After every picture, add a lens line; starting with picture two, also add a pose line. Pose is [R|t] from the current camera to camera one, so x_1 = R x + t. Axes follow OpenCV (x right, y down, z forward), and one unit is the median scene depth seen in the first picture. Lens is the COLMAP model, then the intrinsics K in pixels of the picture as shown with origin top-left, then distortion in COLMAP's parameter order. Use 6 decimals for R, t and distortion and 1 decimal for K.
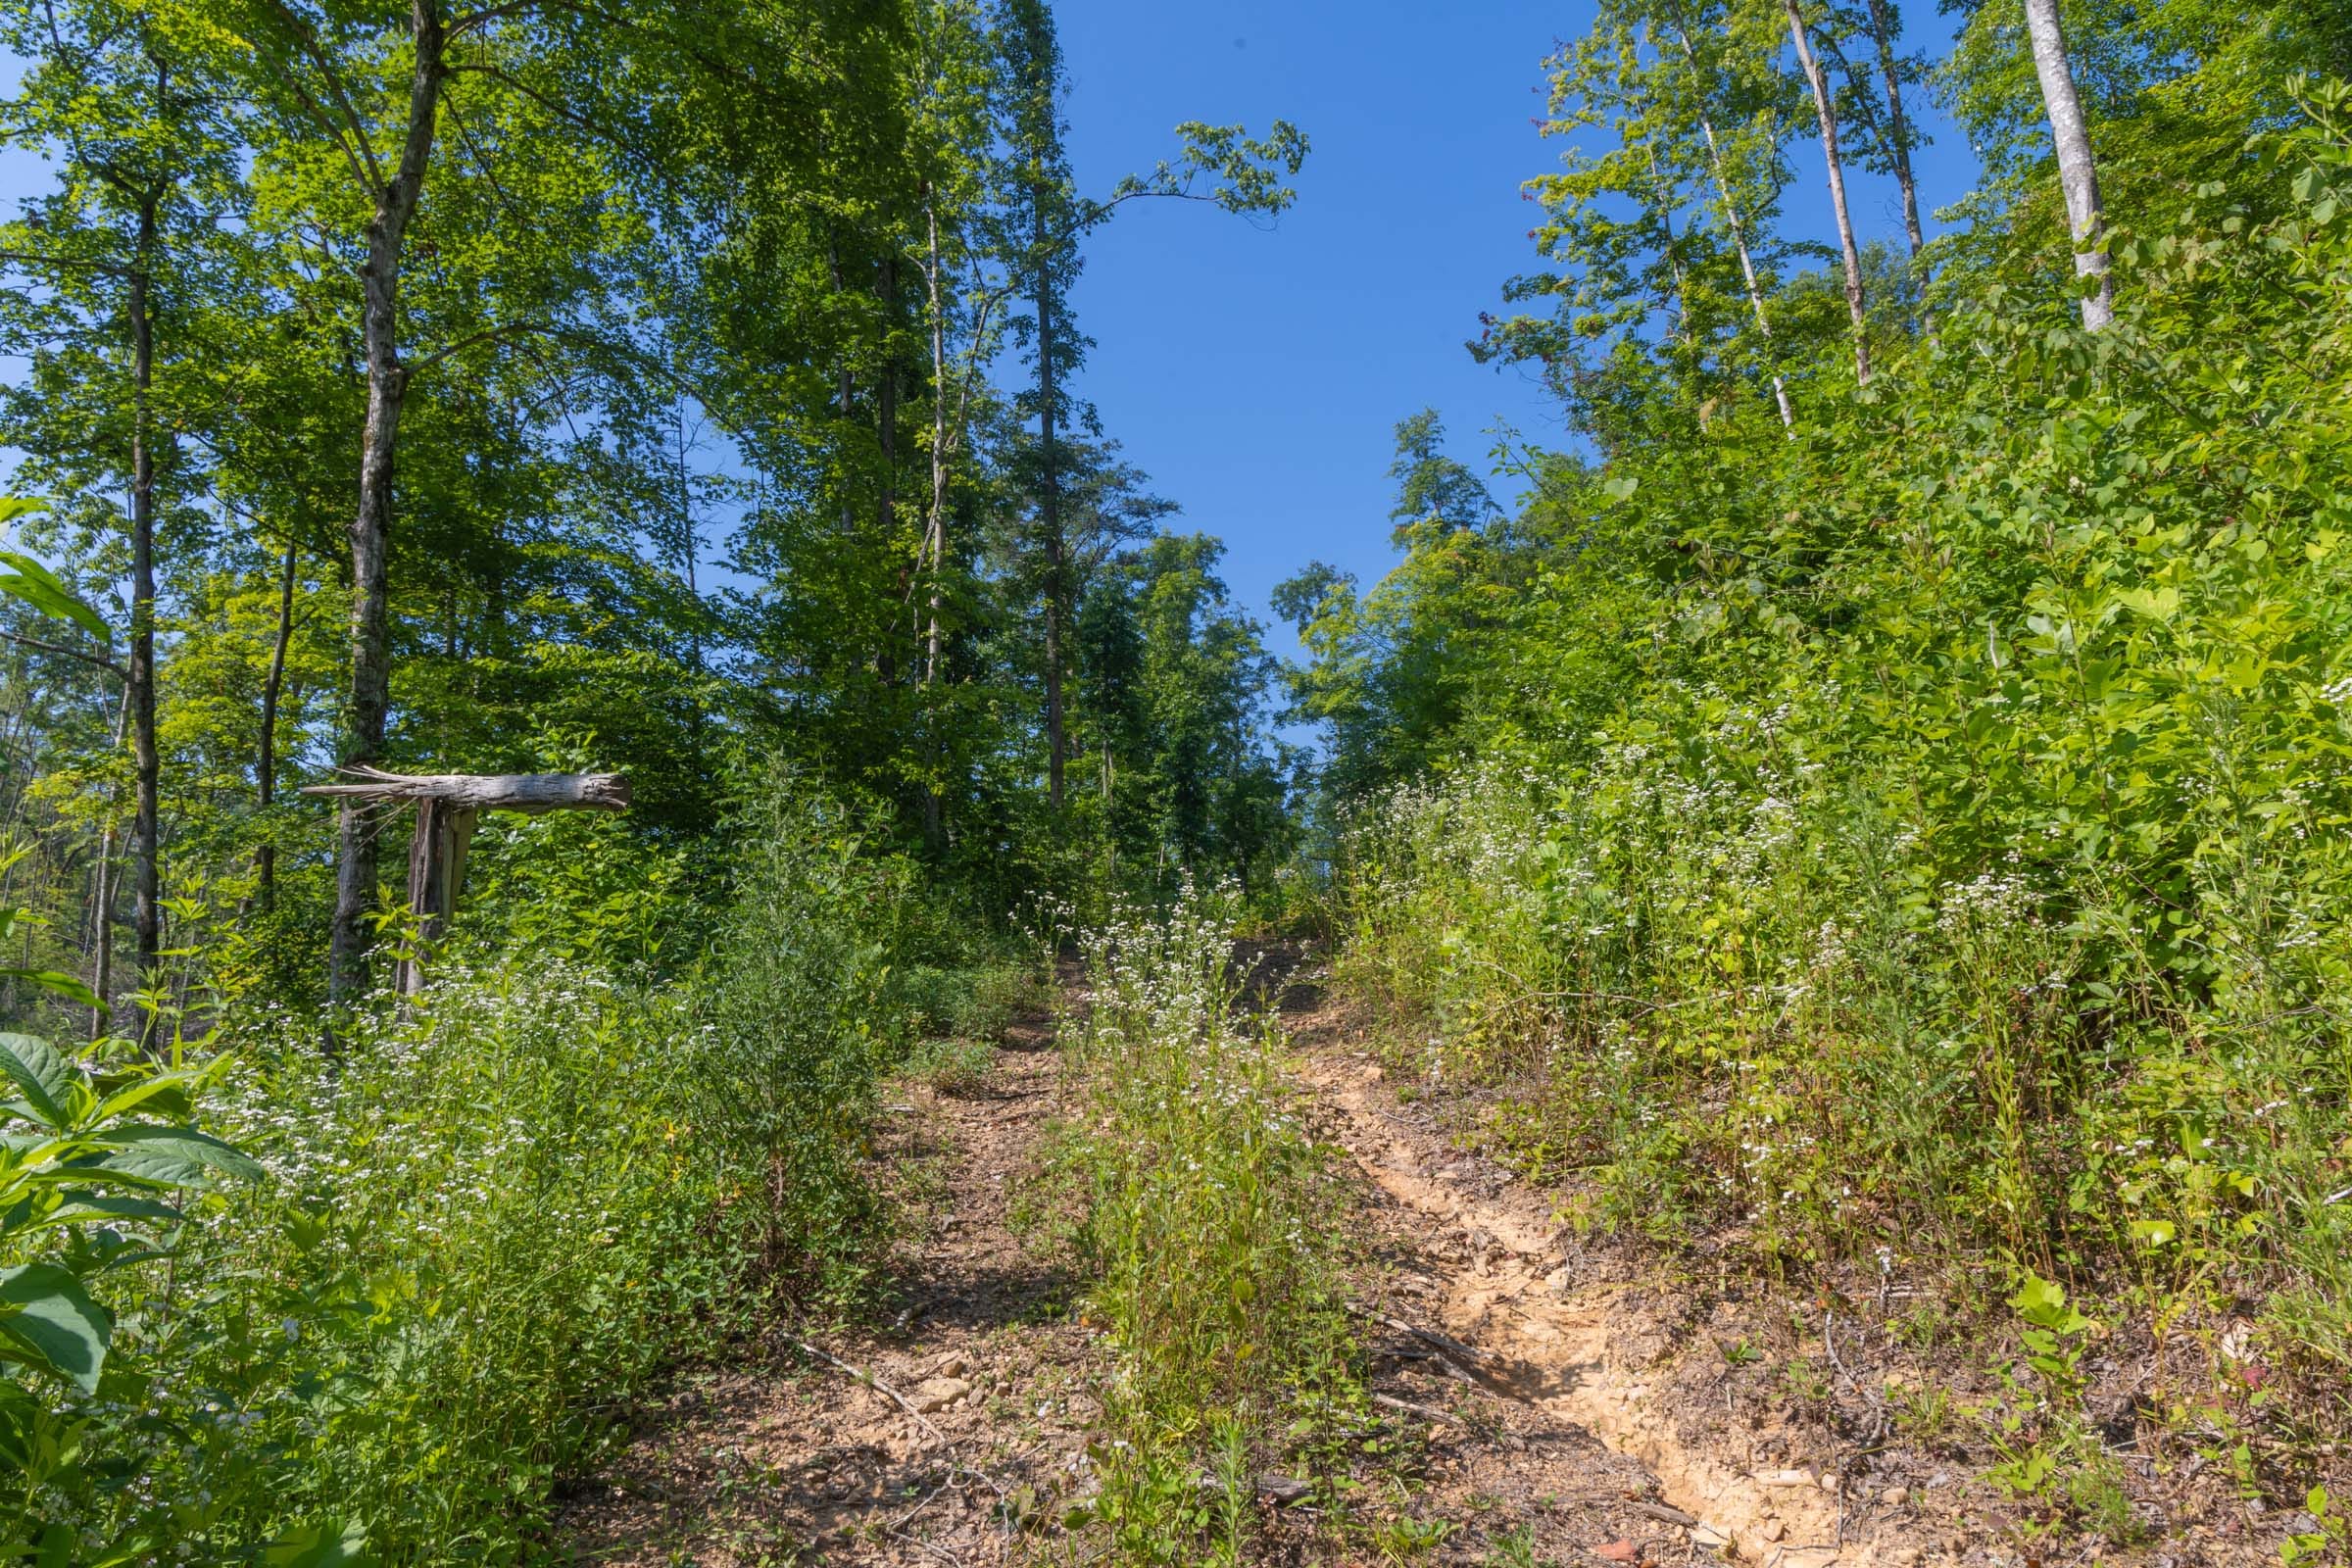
lens RADIAL K [[1590.8, 0, 1191.0], [0, 1590.8, 762.9], [0, 0, 1]] dist [0.005320, 0.003854]
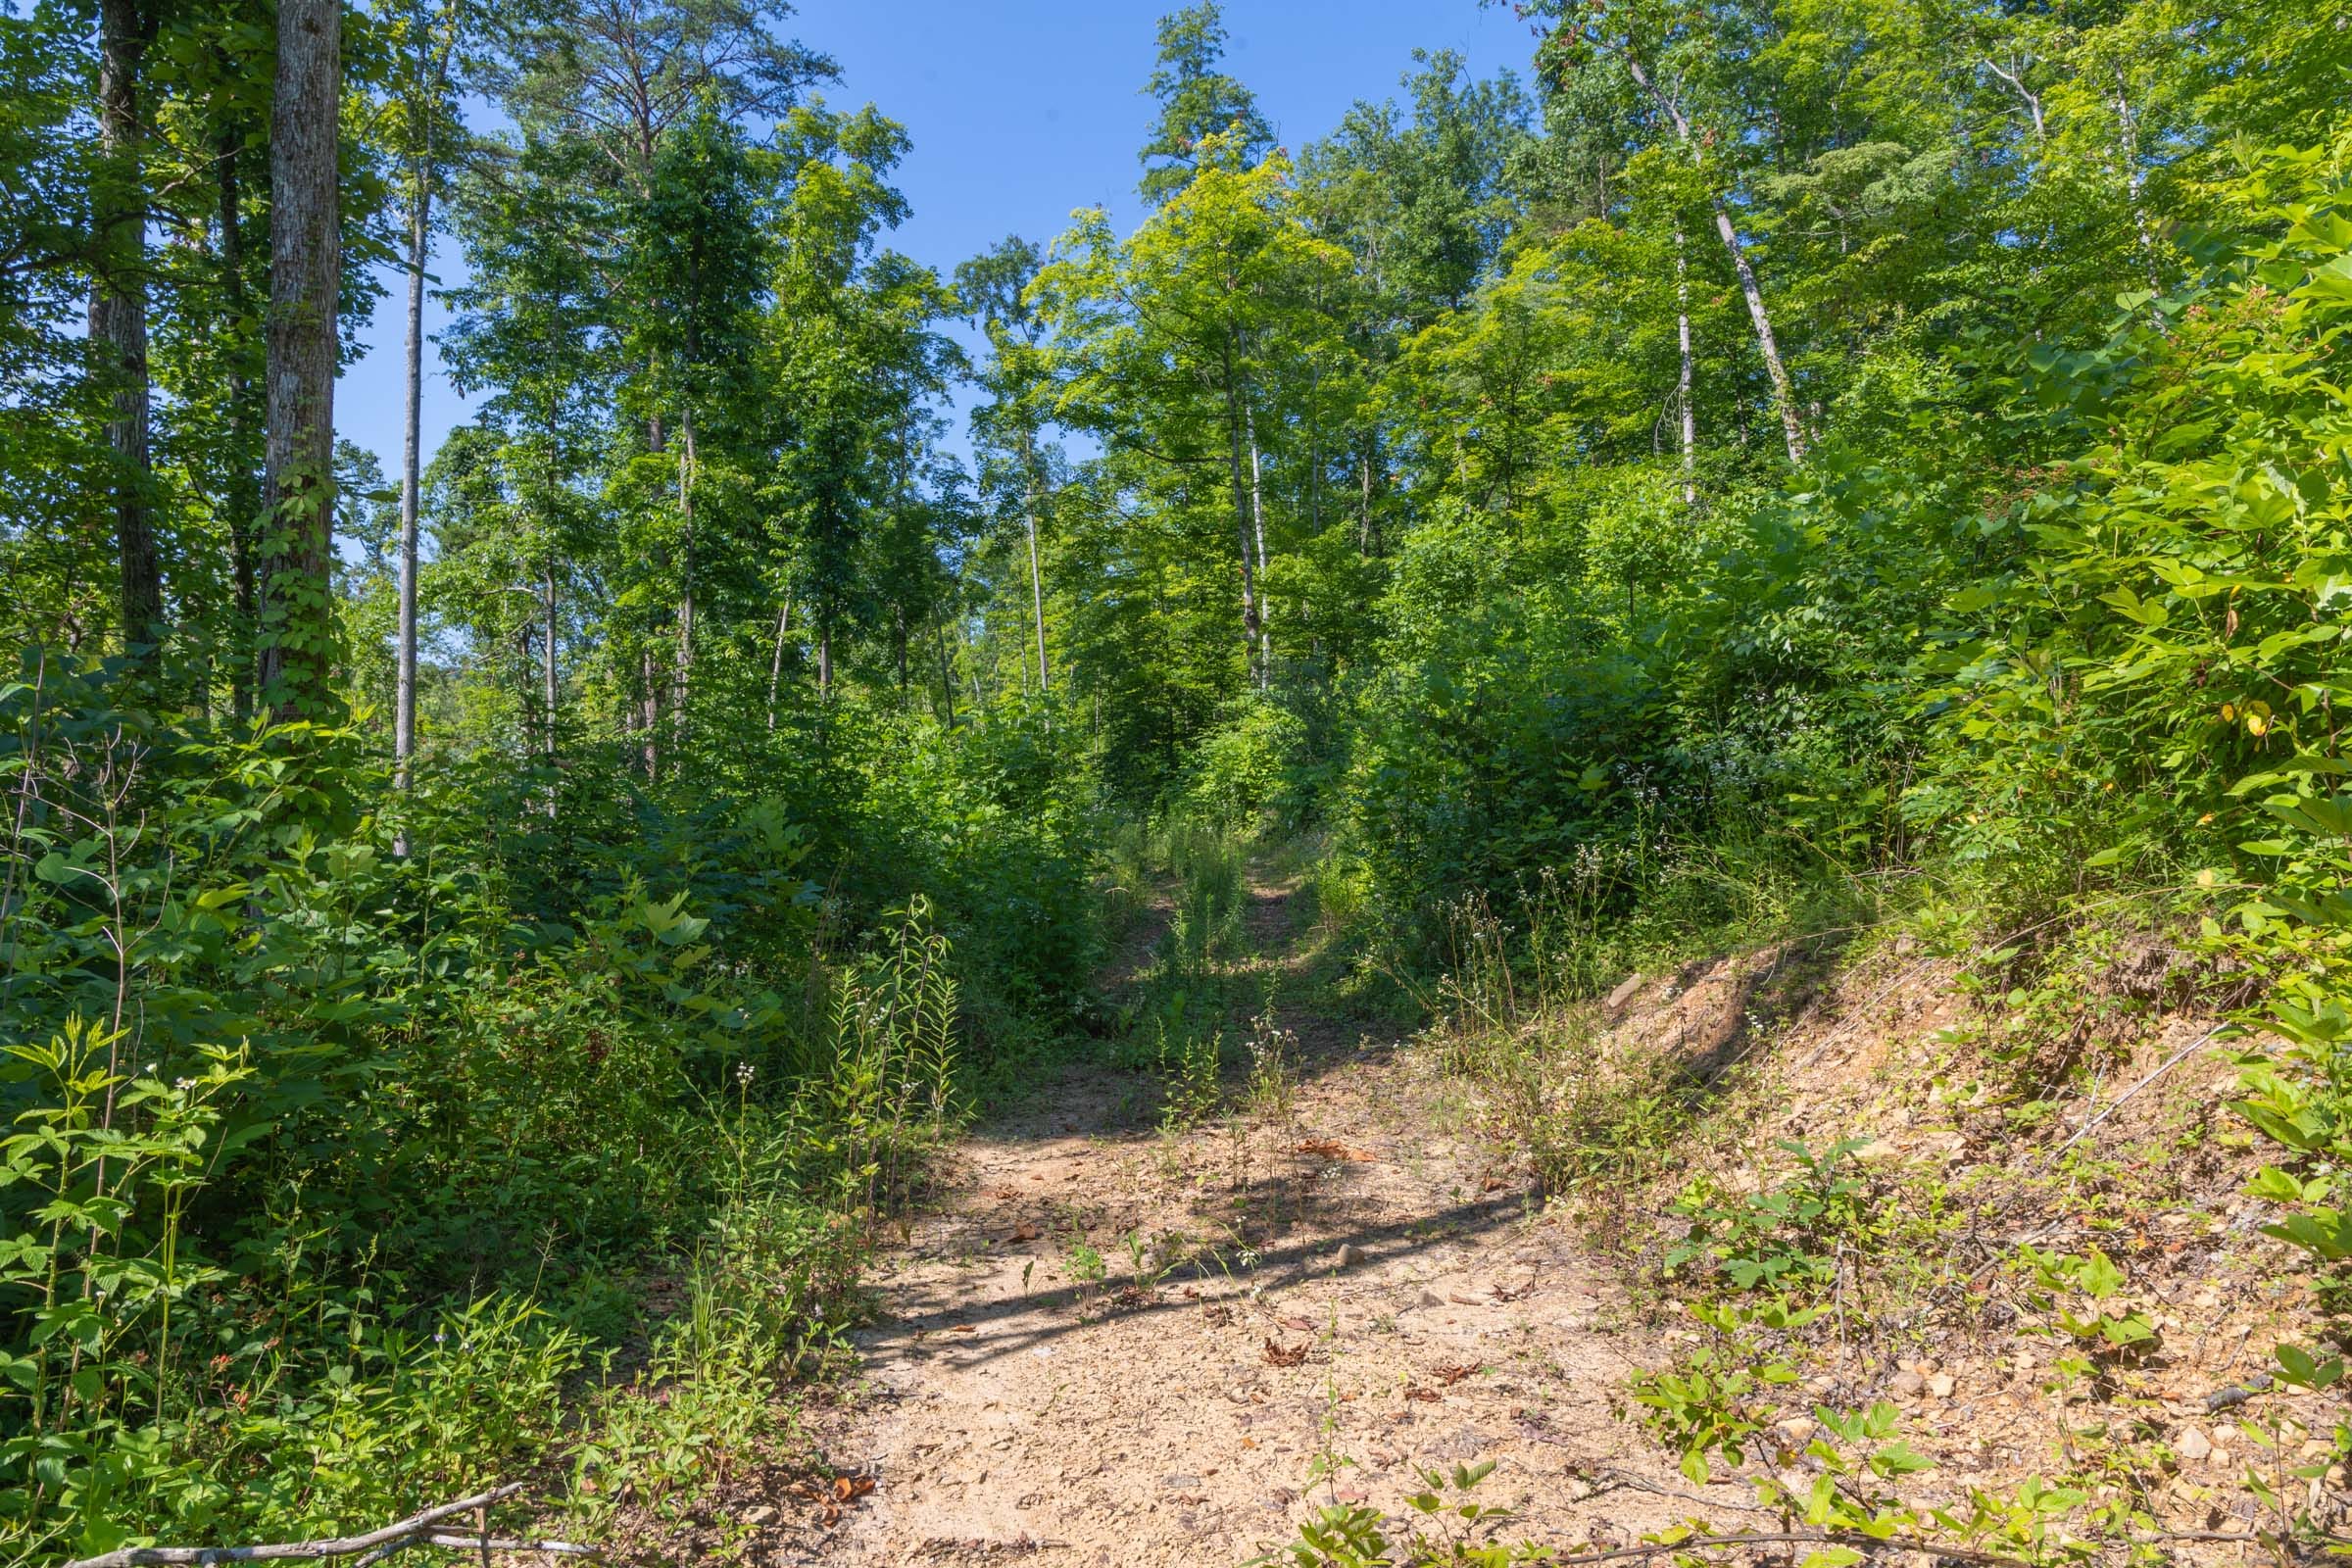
lens RADIAL K [[1590.8, 0, 1191.0], [0, 1590.8, 762.9], [0, 0, 1]] dist [0.005320, 0.003854]
pose [[0.972488, 0.048769, 0.227792, -0.002190], [-0.083214, 0.986051, 0.144149, 0.010016], [-0.217584, -0.159139, 0.962981, 0.313797]]
